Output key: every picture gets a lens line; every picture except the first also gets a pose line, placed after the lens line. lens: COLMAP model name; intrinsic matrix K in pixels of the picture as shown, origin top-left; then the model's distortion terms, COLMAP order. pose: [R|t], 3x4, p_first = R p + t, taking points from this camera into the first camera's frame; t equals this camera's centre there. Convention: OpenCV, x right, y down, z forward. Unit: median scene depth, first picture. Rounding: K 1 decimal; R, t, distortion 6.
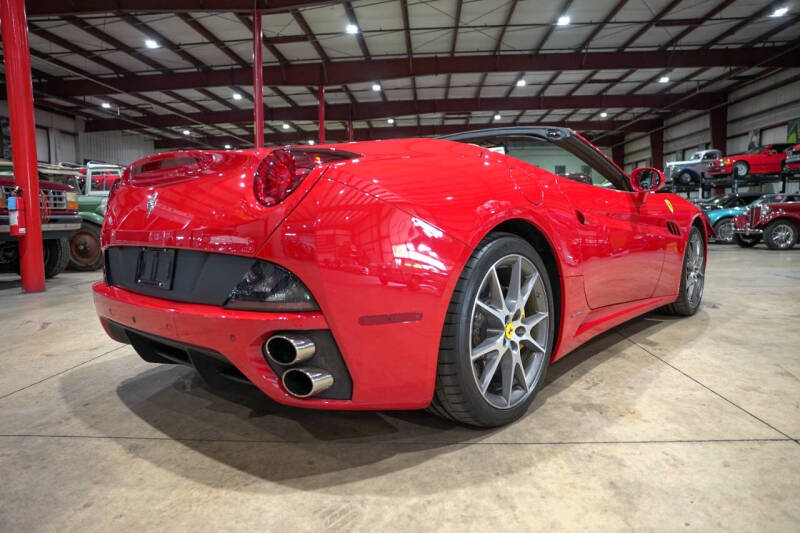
lens RADIAL K [[538.4, 0, 400.0], [0, 538.4, 266.5], [0, 0, 1]] dist [-0.141170, 0.106788]
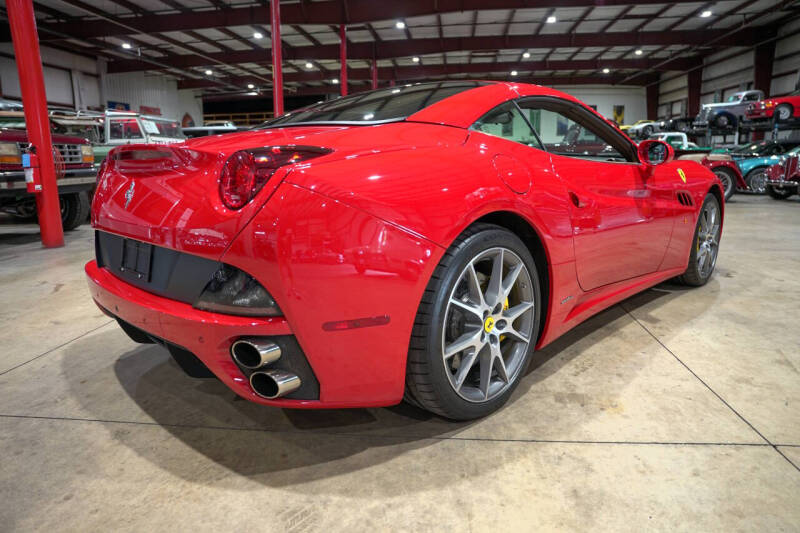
lens RADIAL K [[538.4, 0, 400.0], [0, 538.4, 266.5], [0, 0, 1]] dist [-0.141170, 0.106788]
pose [[0.998863, 0.010737, -0.046447, 0.078618], [-0.005598, 0.993983, 0.109389, -0.084627], [0.047342, -0.109004, 0.992913, 0.023299]]
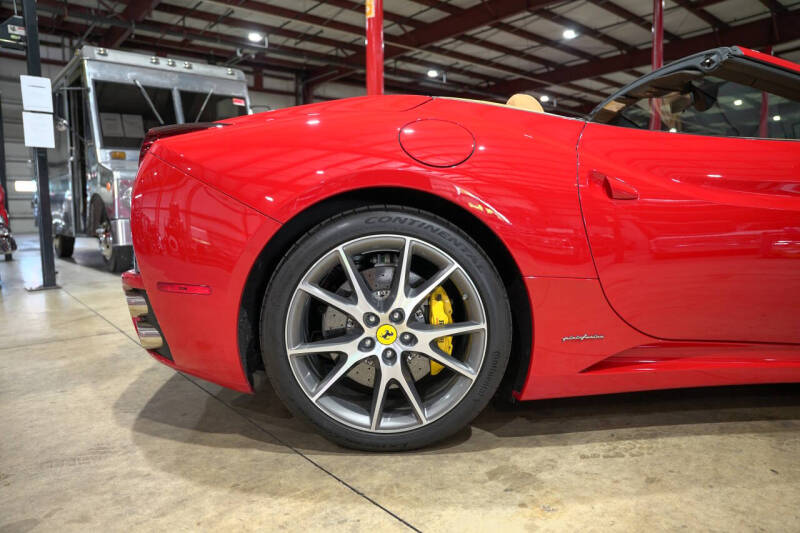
lens RADIAL K [[538.4, 0, 400.0], [0, 538.4, 266.5], [0, 0, 1]] dist [-0.141170, 0.106788]
pose [[0.700212, 0.087253, -0.708584, 0.690836], [-0.069838, 0.996115, 0.053645, -0.017882], [0.710511, 0.011923, 0.703585, 0.431420]]
